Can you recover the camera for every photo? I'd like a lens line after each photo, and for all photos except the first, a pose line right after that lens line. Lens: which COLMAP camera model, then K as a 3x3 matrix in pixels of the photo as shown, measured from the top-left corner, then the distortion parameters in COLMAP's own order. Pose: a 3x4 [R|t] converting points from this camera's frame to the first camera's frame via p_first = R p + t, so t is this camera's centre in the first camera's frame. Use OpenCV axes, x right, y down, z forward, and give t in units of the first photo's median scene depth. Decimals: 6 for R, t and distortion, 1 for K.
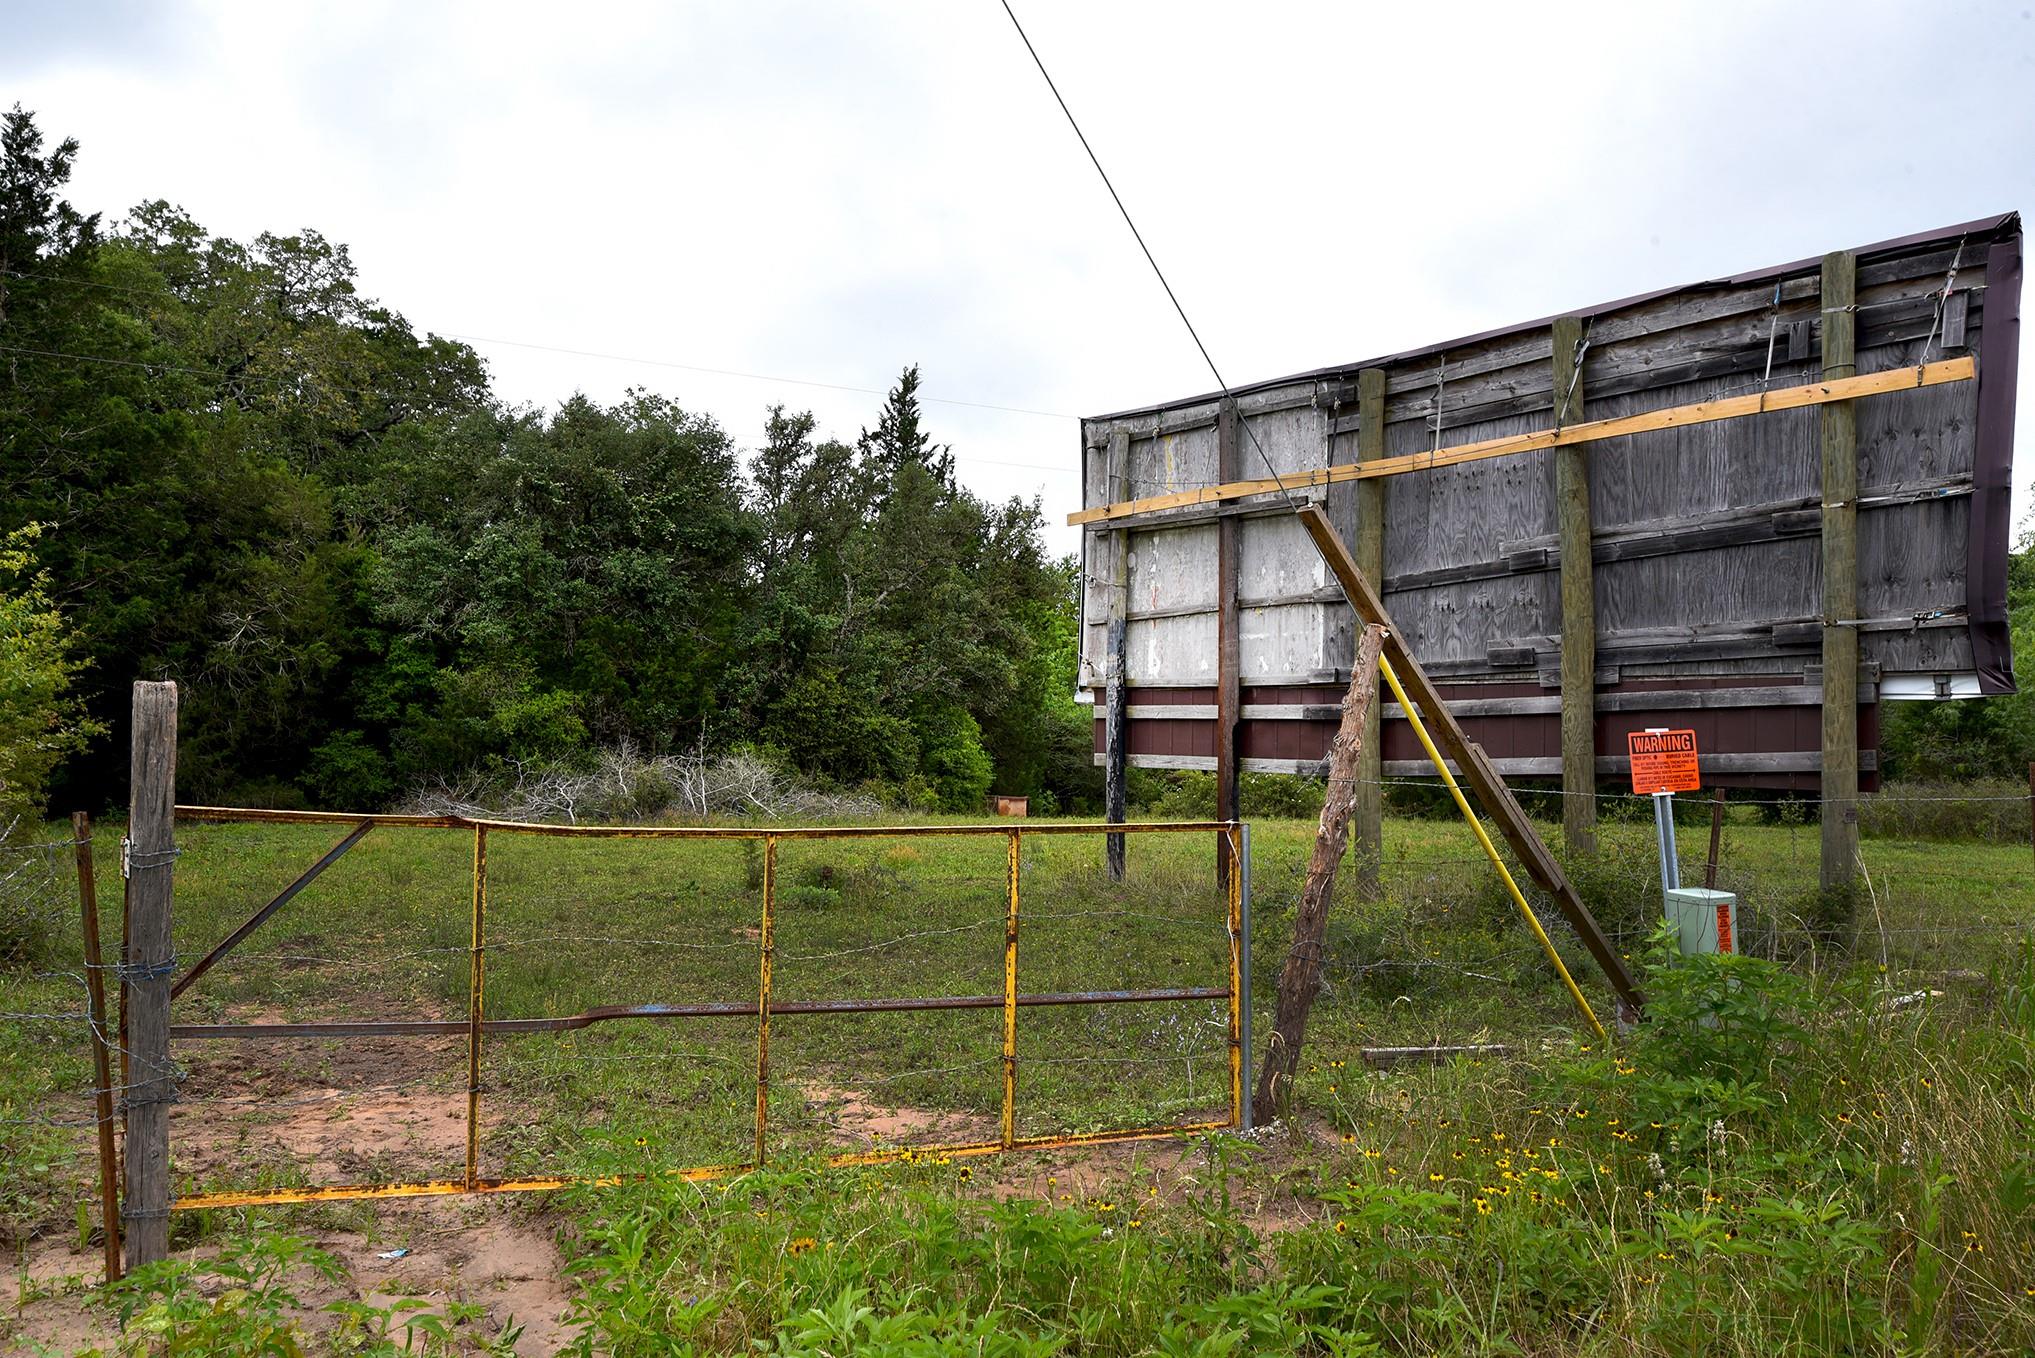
lens RADIAL K [[1682.1, 0, 1028.1], [0, 1682.1, 674.2], [0, 0, 1]] dist [0.072379, -0.003759]
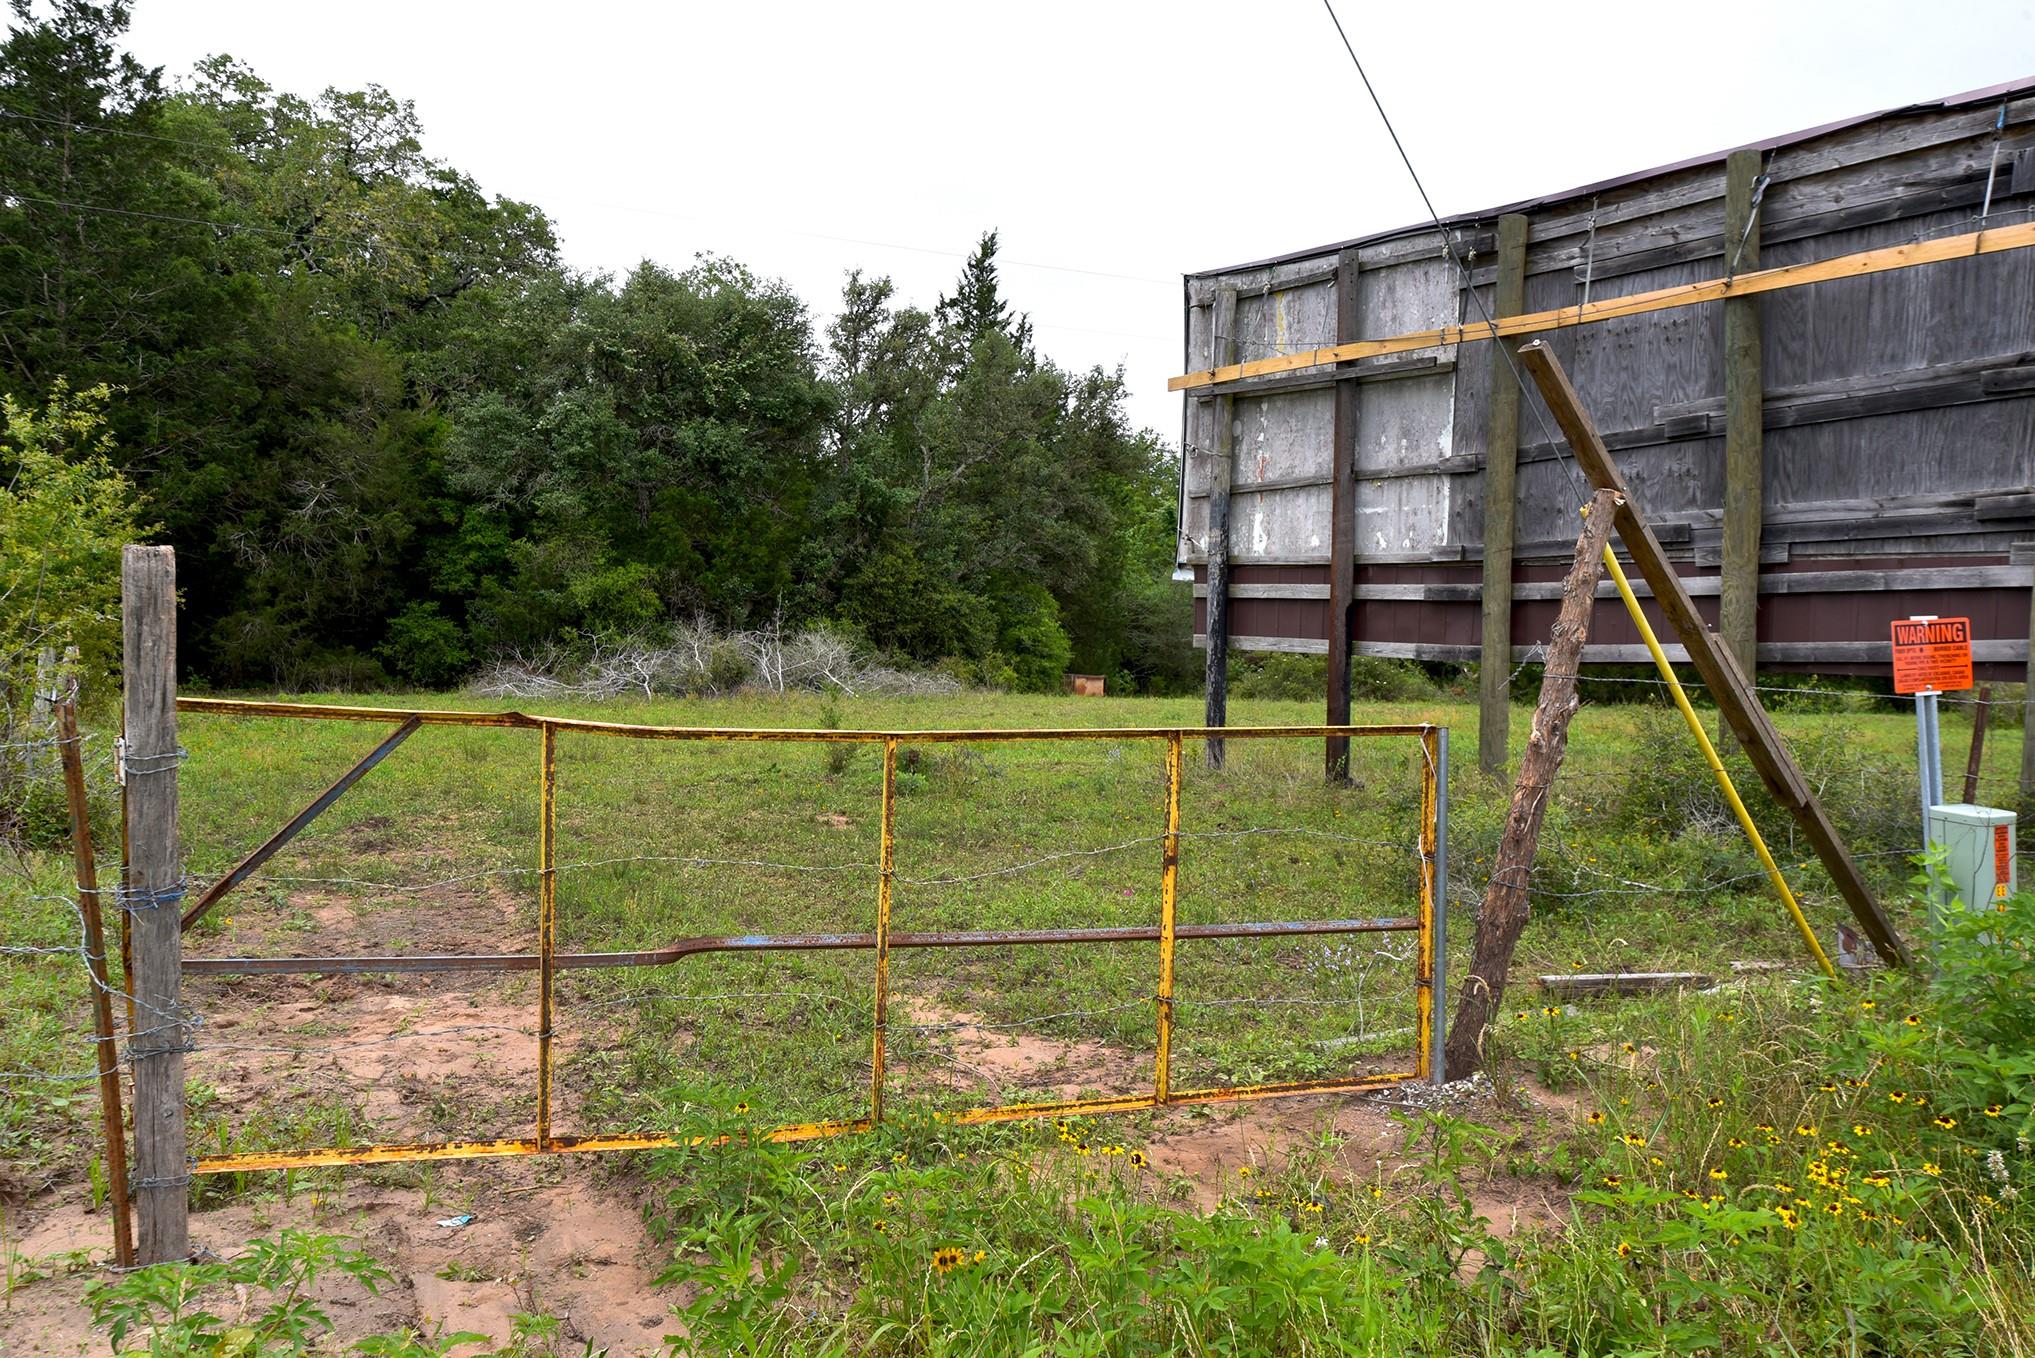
lens RADIAL K [[1682.1, 0, 1027.4], [0, 1682.1, 668.9], [0, 0, 1]] dist [0.072379, -0.003759]
pose [[0.999112, 0.009760, -0.040988, -0.016445], [-0.006867, 0.997514, 0.070132, 0.000713], [0.041571, -0.069788, 0.996695, 0.056172]]
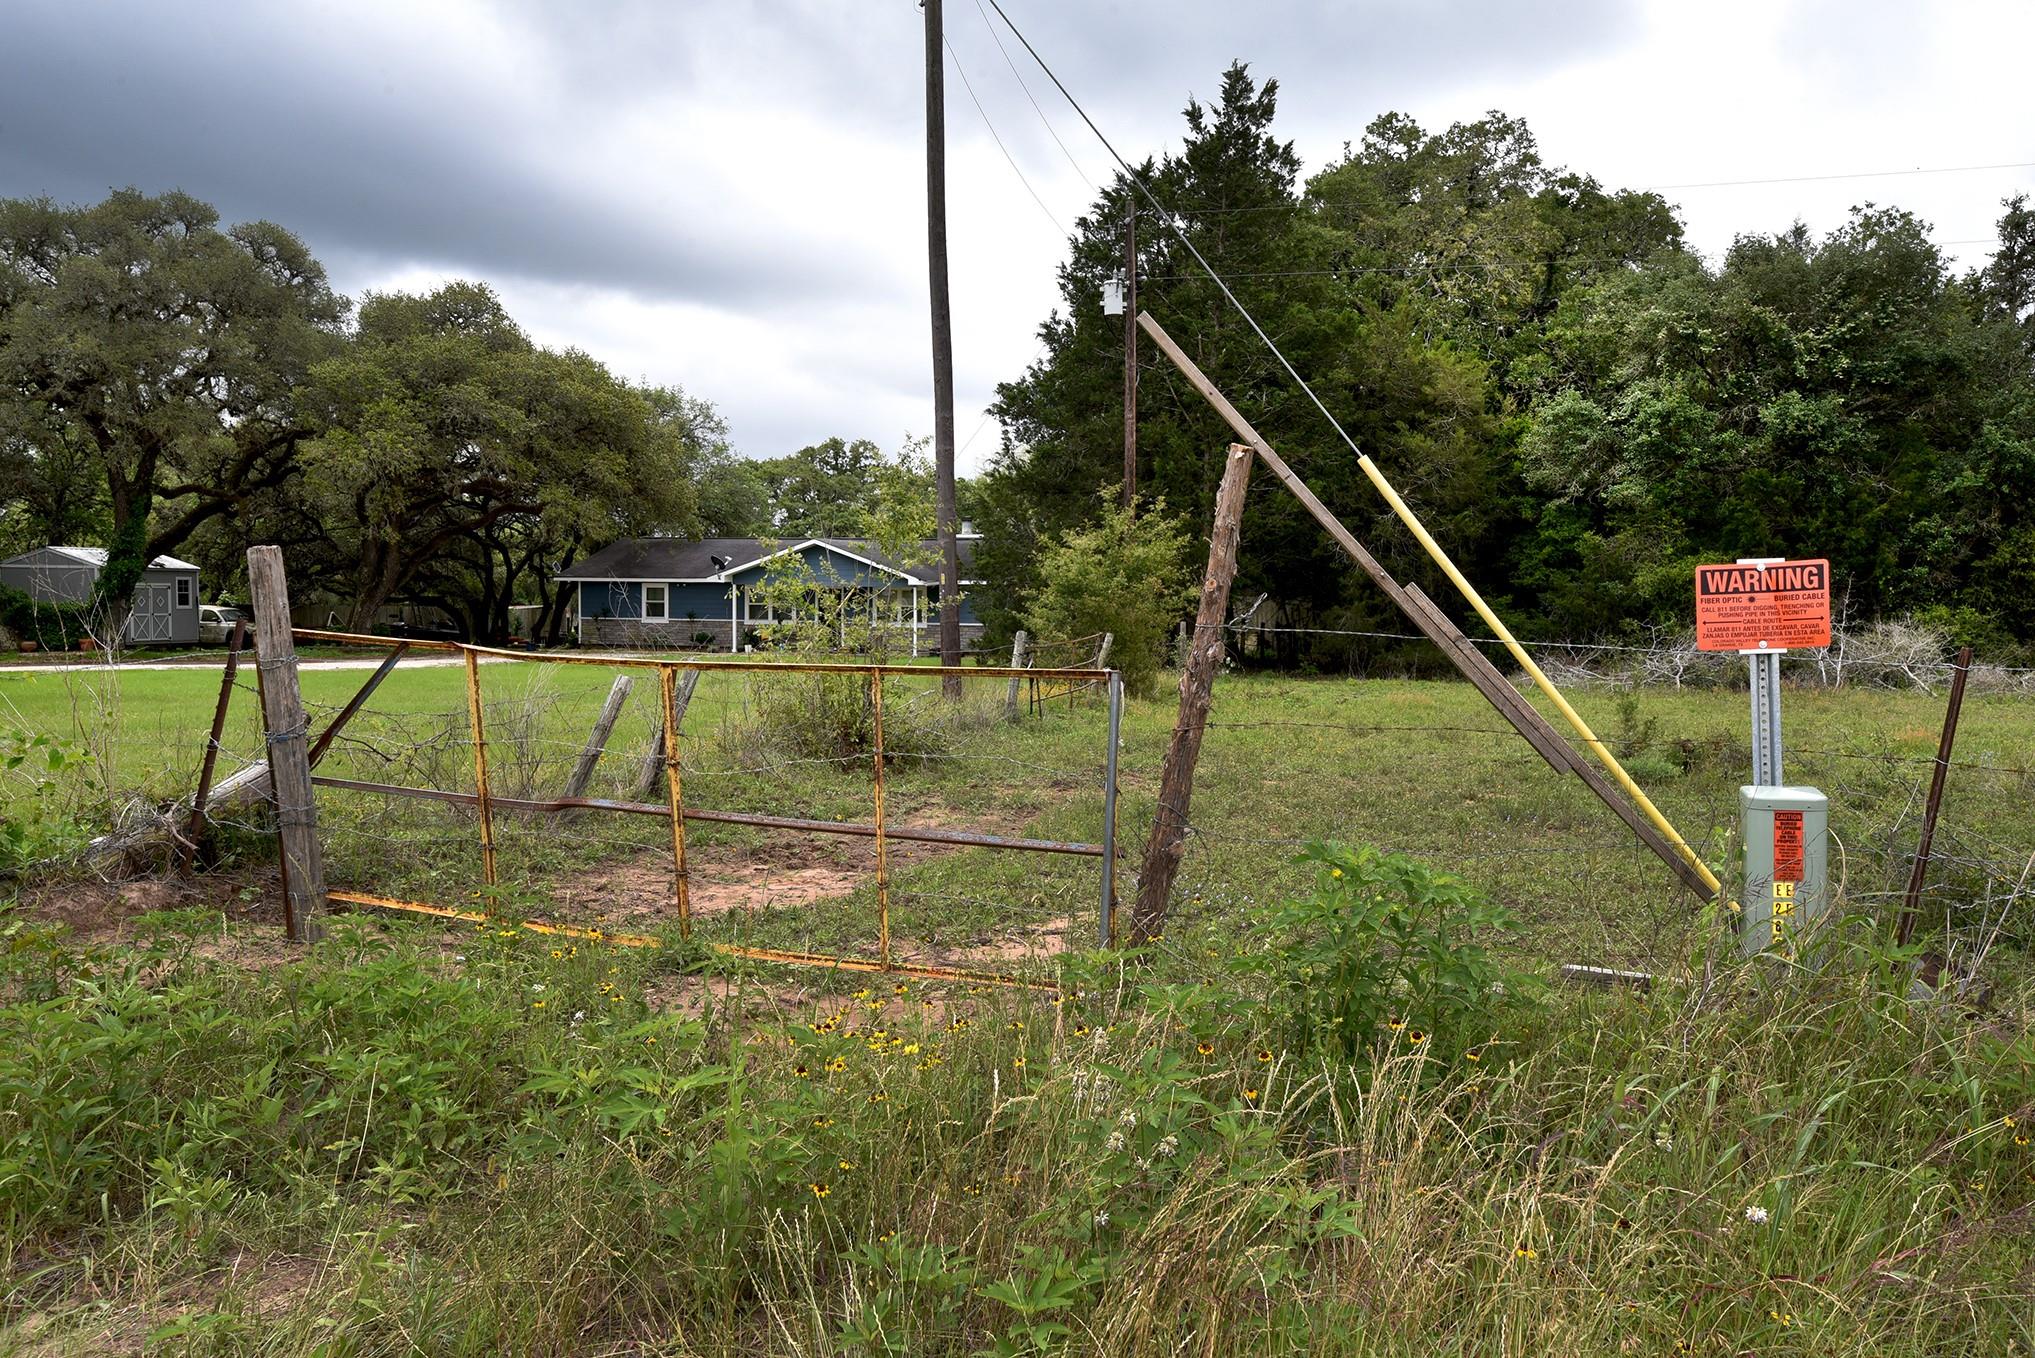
lens RADIAL K [[1682.1, 0, 1030.1], [0, 1682.1, 682.2], [0, 0, 1]] dist [0.072379, -0.003759]
pose [[0.706822, 0.030102, -0.706750, 0.278384], [0.027465, 0.997173, 0.069940, 0.011202], [0.706858, -0.068846, 0.703998, 0.121517]]
